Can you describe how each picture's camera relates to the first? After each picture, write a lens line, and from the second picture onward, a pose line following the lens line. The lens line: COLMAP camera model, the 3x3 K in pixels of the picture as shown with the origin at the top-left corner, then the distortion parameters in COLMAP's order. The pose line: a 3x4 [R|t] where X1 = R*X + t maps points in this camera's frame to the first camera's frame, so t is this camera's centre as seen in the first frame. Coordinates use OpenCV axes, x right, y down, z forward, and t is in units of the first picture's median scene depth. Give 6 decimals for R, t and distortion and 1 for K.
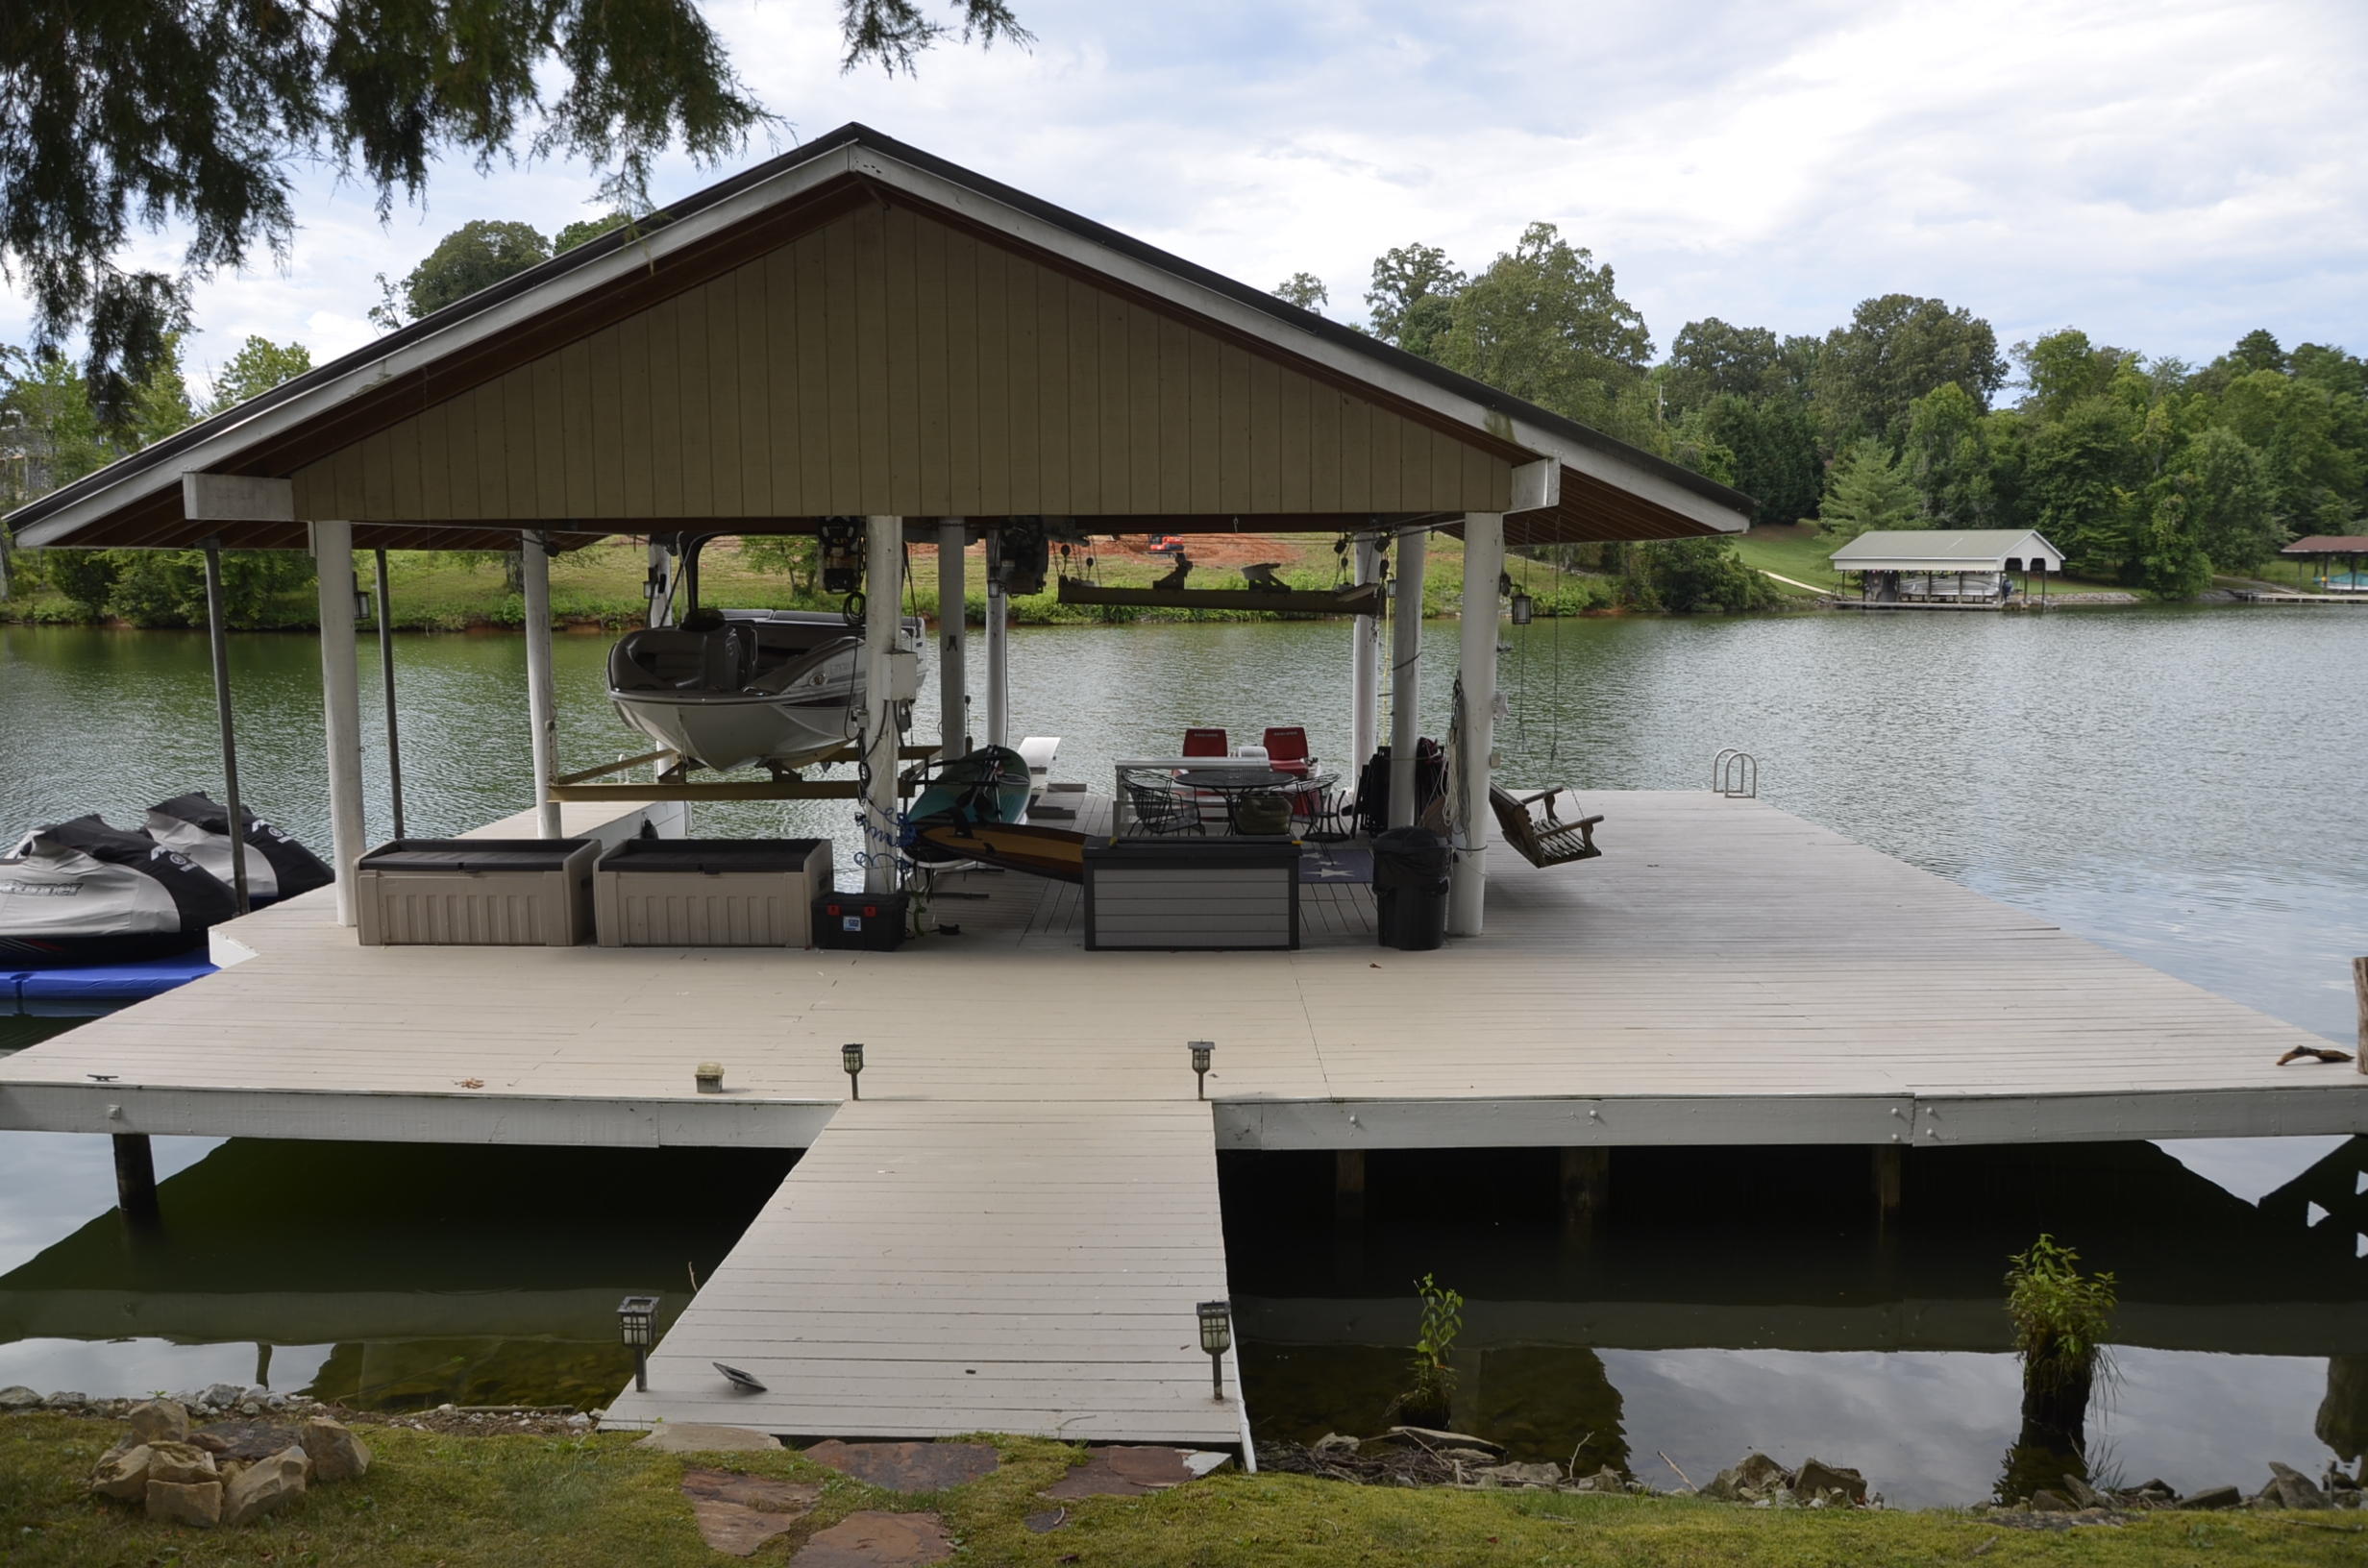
lens RADIAL K [[1820.2, 0, 1181.2], [0, 1820.2, 781.0], [0, 0, 1]] dist [-0.056377, 0.015627]
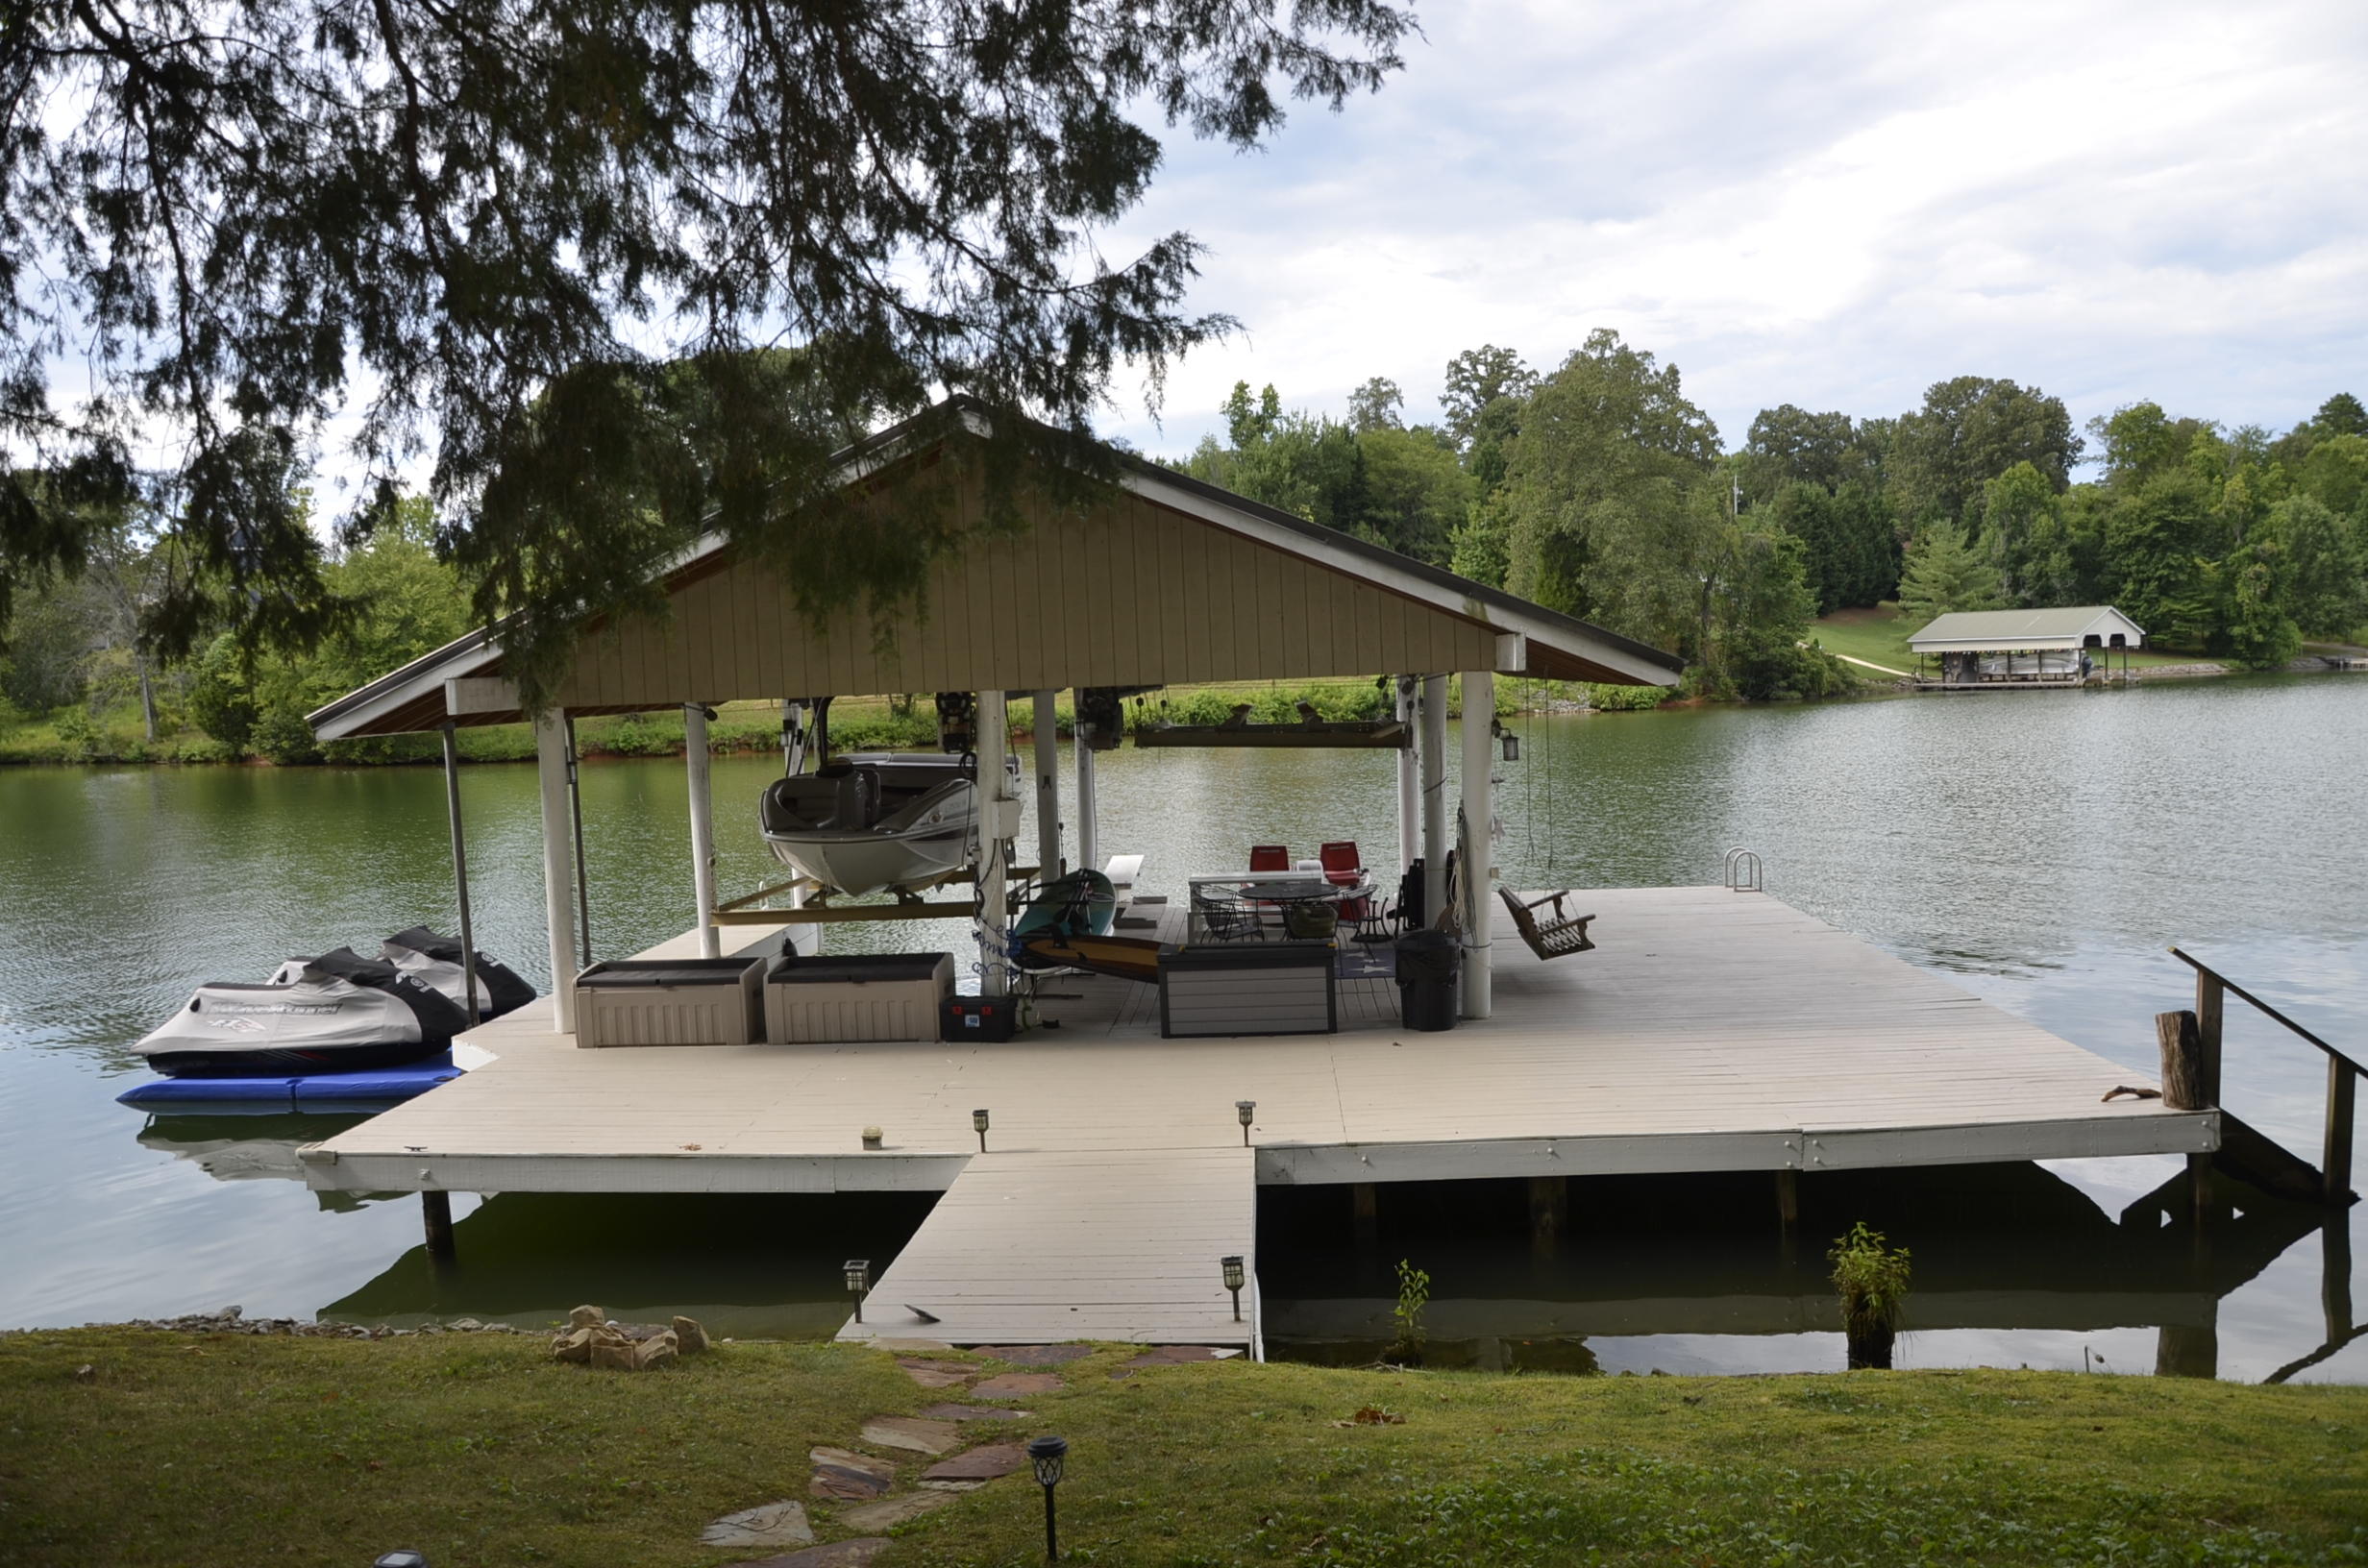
lens RADIAL K [[1820.2, 0, 1180.1], [0, 1820.2, 773.2], [0, 0, 1]] dist [-0.056377, 0.015627]
pose [[0.998191, -0.031860, -0.050986, 0.019463], [0.028772, 0.997772, -0.060191, -0.007601], [0.052791, 0.058615, 0.996884, -0.162227]]
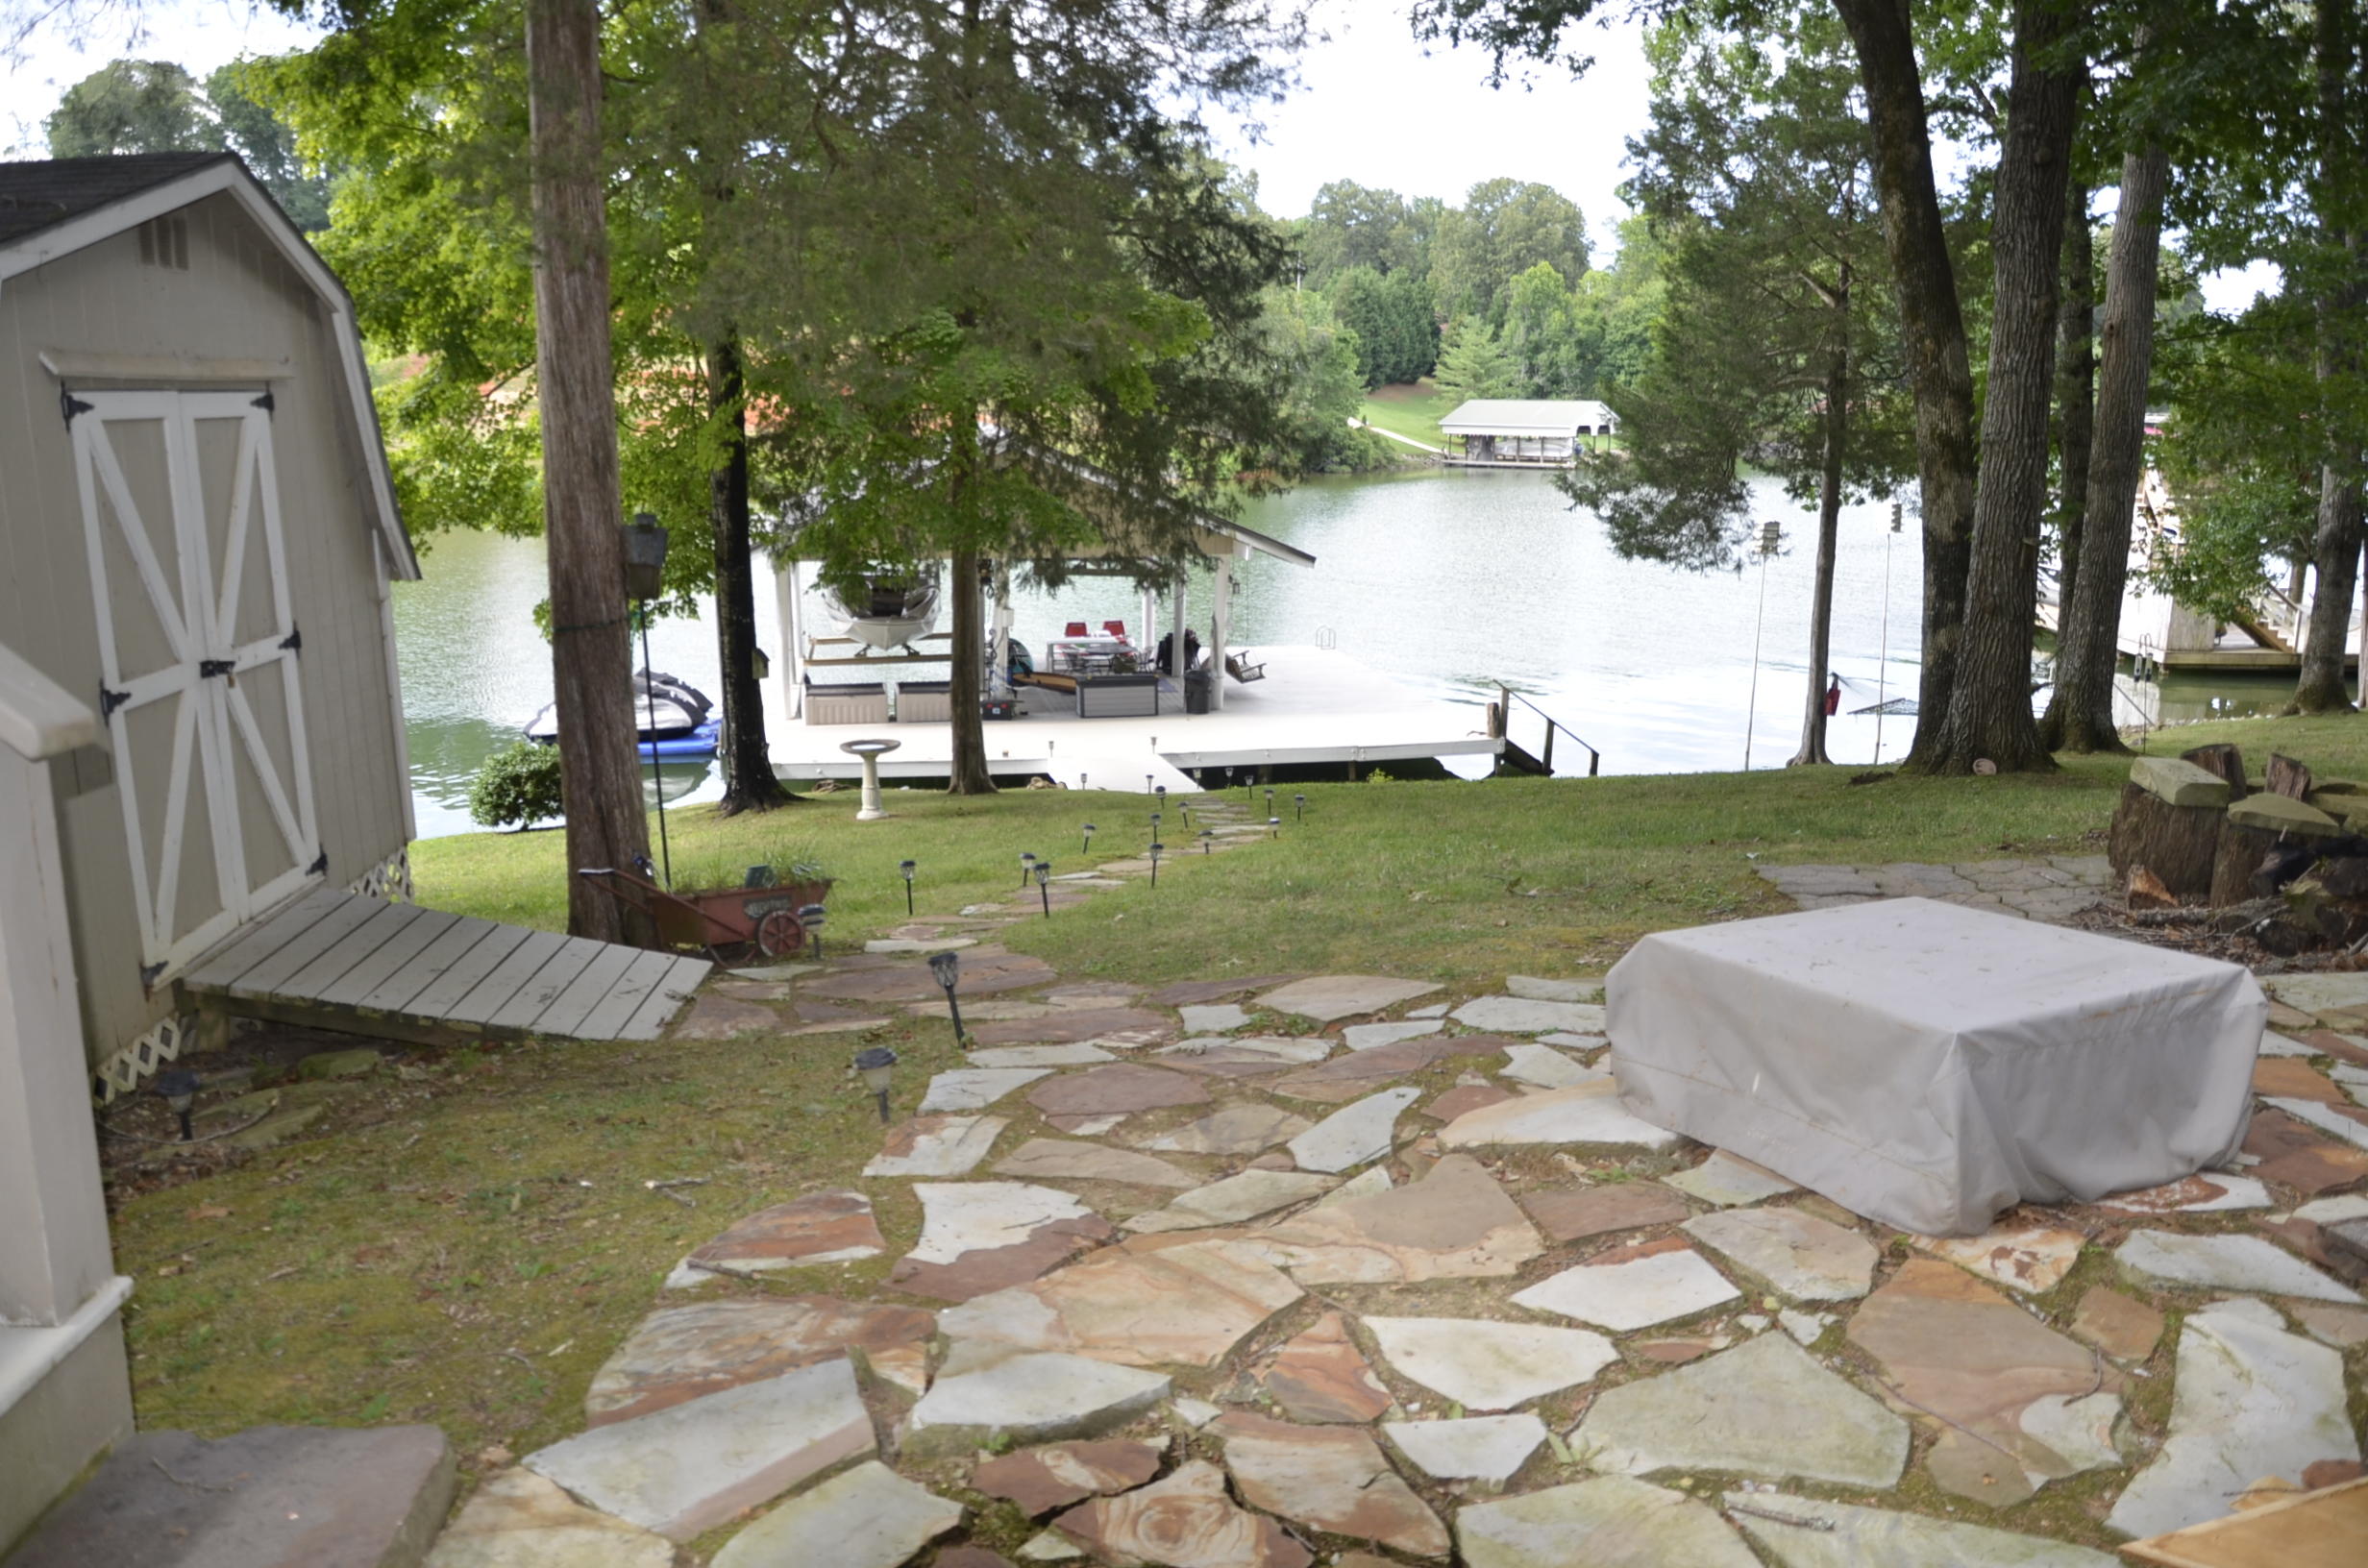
lens RADIAL K [[1820.2, 0, 1181.7], [0, 1820.2, 787.8], [0, 0, 1]] dist [-0.056377, 0.015627]
pose [[0.981733, -0.036651, 0.186703, -0.293396], [0.018221, 0.994872, 0.099488, -0.049932], [-0.189392, -0.094269, 0.977366, -1.191620]]
